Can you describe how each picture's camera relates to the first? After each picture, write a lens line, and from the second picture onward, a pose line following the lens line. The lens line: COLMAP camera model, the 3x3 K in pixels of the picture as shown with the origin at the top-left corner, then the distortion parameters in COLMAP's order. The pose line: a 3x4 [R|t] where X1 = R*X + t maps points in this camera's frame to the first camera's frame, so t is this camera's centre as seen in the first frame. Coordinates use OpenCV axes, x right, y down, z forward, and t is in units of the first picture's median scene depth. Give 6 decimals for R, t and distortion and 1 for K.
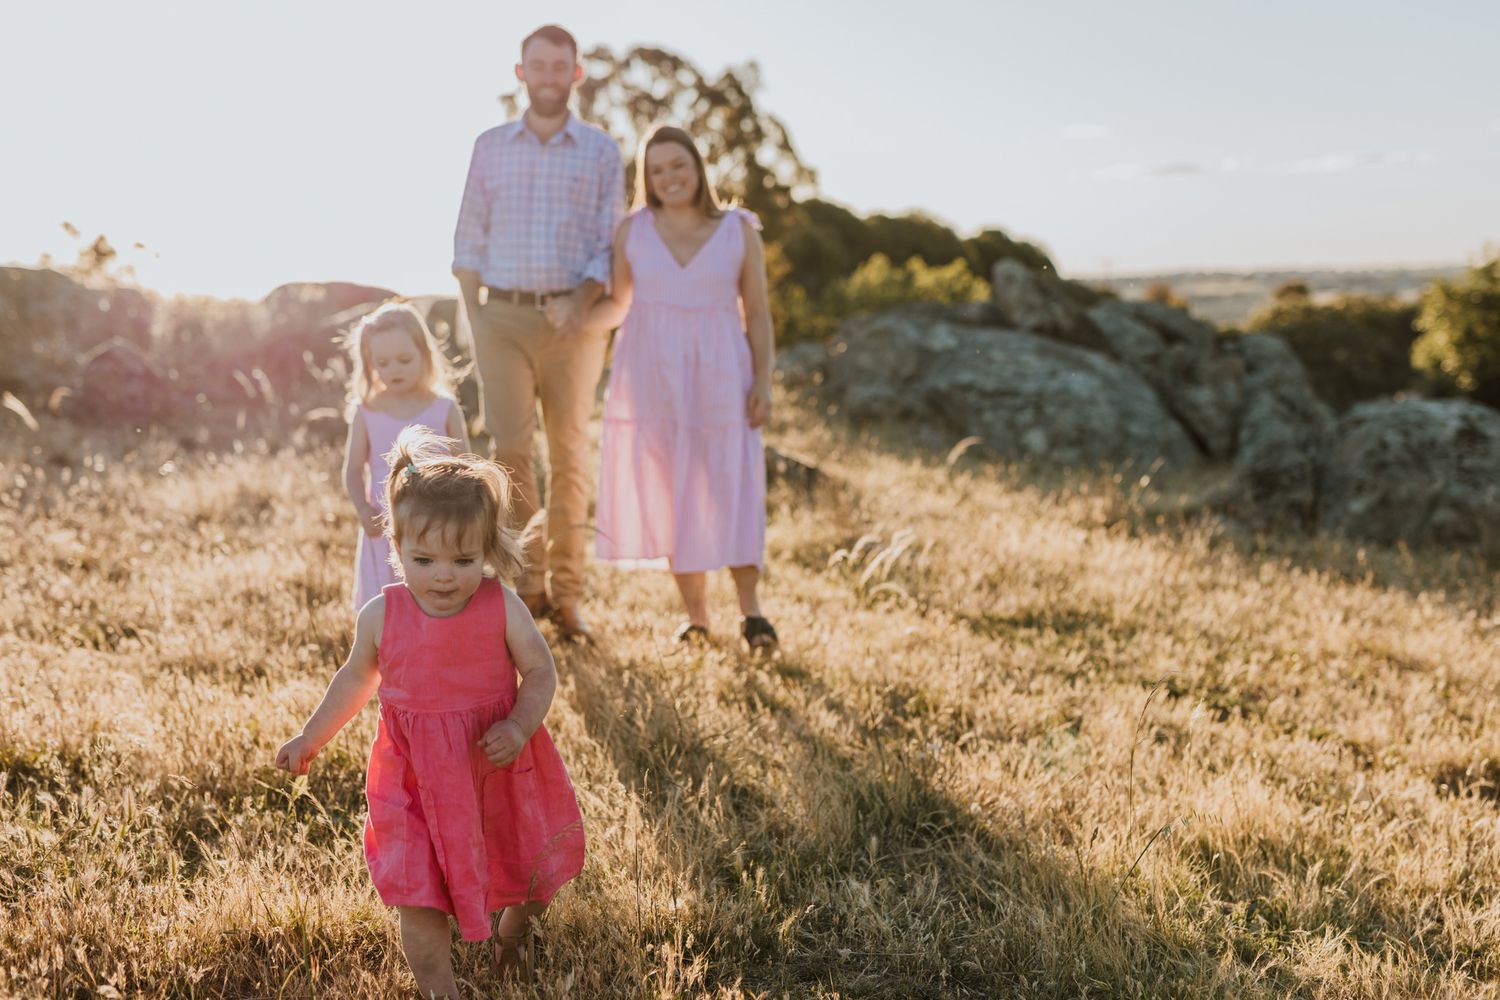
lens RADIAL K [[2088.1, 0, 731.6], [0, 2088.1, 502.0], [0, 0, 1]] dist [-0.005986, -0.062740]
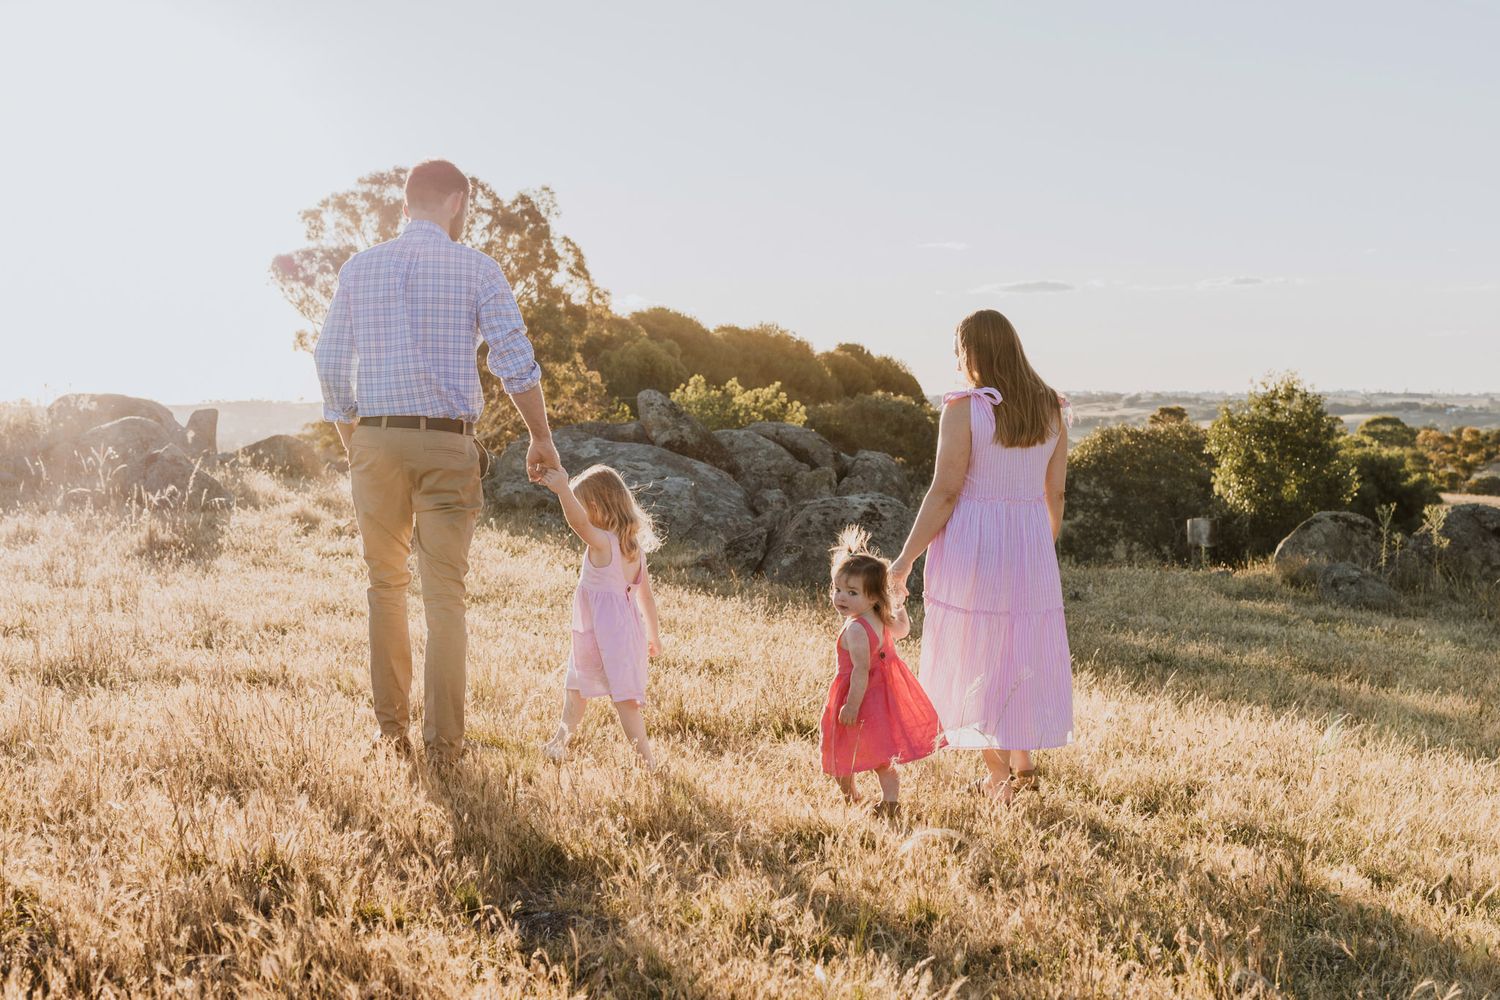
lens RADIAL K [[2266.4, 0, 833.5], [0, 2266.4, 499.5], [0, 0, 1]] dist [0.024756, -0.103812]
pose [[0.994201, 0.015040, 0.106478, 0.102128], [-0.008637, 0.998140, -0.060349, 0.035795], [-0.107188, 0.059079, 0.992482, -0.404262]]
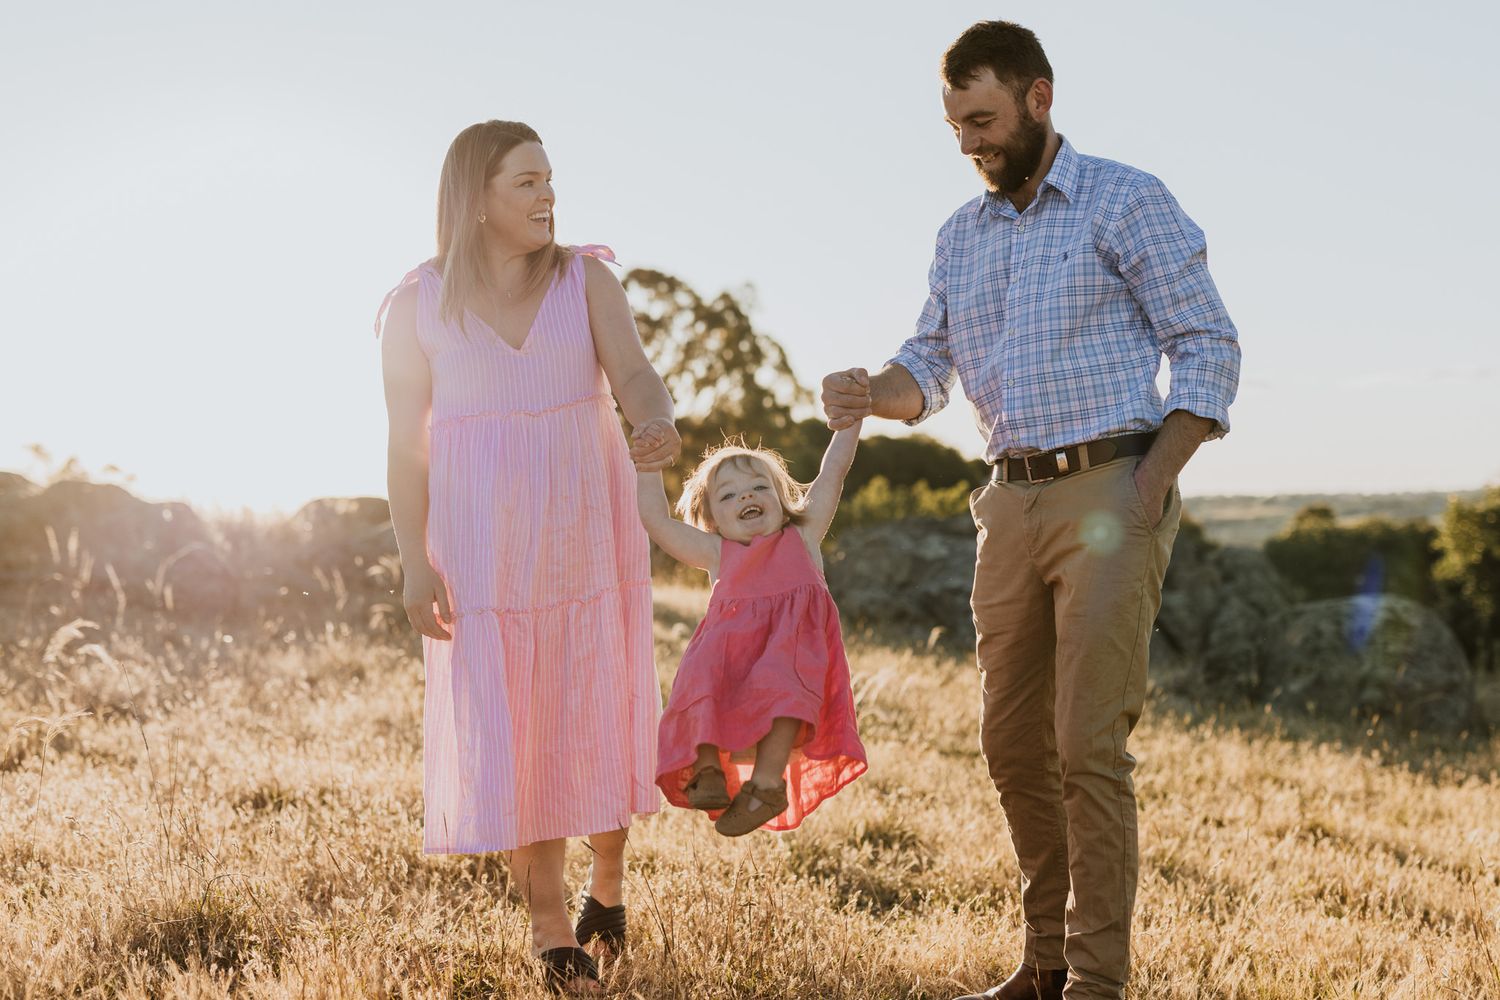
lens RADIAL K [[2223.7, 0, 728.1], [0, 2223.7, 498.5], [0, 0, 1]] dist [-0.019240, -0.024708]
pose [[0.999998, -0.001527, 0.001415, -0.006508], [0.001671, 0.994099, -0.108465, 0.019770], [-0.001241, 0.108467, 0.994099, -0.135991]]
